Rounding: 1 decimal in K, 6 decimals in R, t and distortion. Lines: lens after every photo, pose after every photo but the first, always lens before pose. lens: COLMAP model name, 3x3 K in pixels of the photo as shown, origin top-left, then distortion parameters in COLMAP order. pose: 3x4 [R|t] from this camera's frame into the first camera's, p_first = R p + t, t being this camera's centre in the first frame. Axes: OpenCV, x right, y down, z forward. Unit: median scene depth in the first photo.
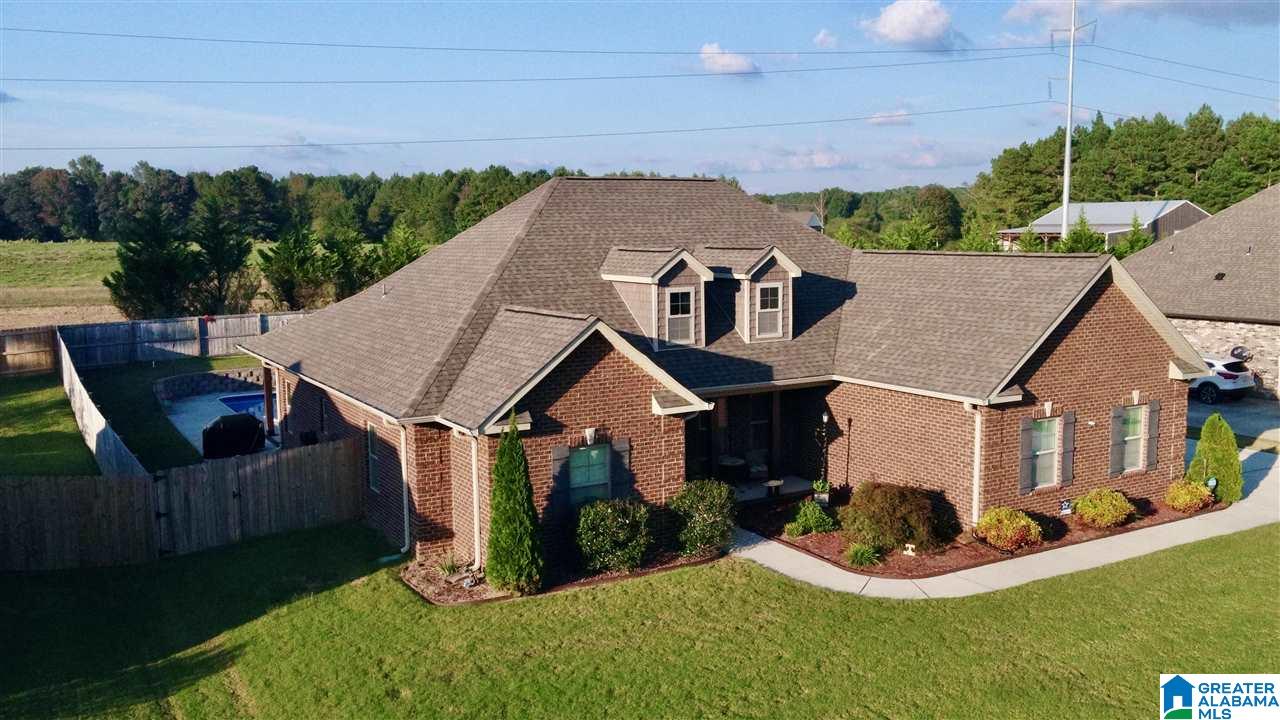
lens RADIAL K [[1105.2, 0, 640.0], [0, 1105.2, 360.0], [0, 0, 1]] dist [0.020660, -0.002907]
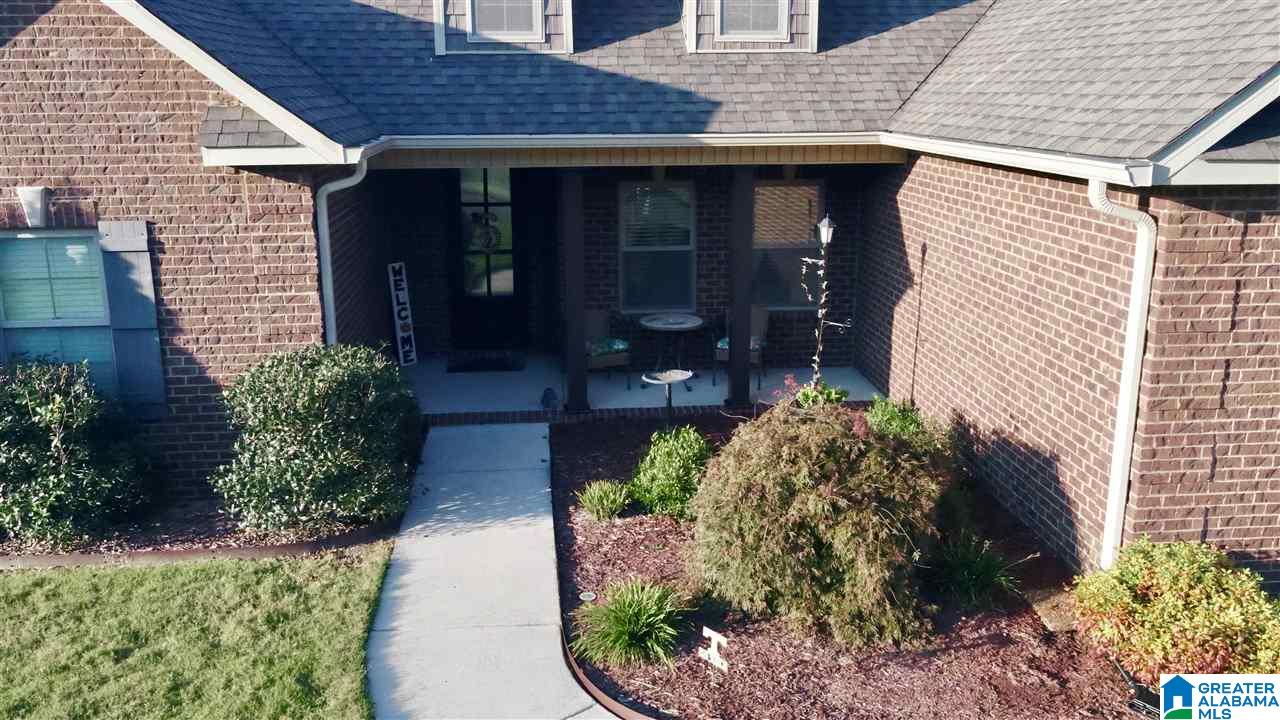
lens RADIAL K [[1105.2, 0, 640.0], [0, 1105.2, 360.0], [0, 0, 1]] dist [0.020660, -0.002907]
pose [[0.906985, 0.111198, -0.406219, 0.294780], [-0.058633, 0.988461, 0.139667, 0.048958], [0.417062, -0.102858, 0.903039, 0.643200]]
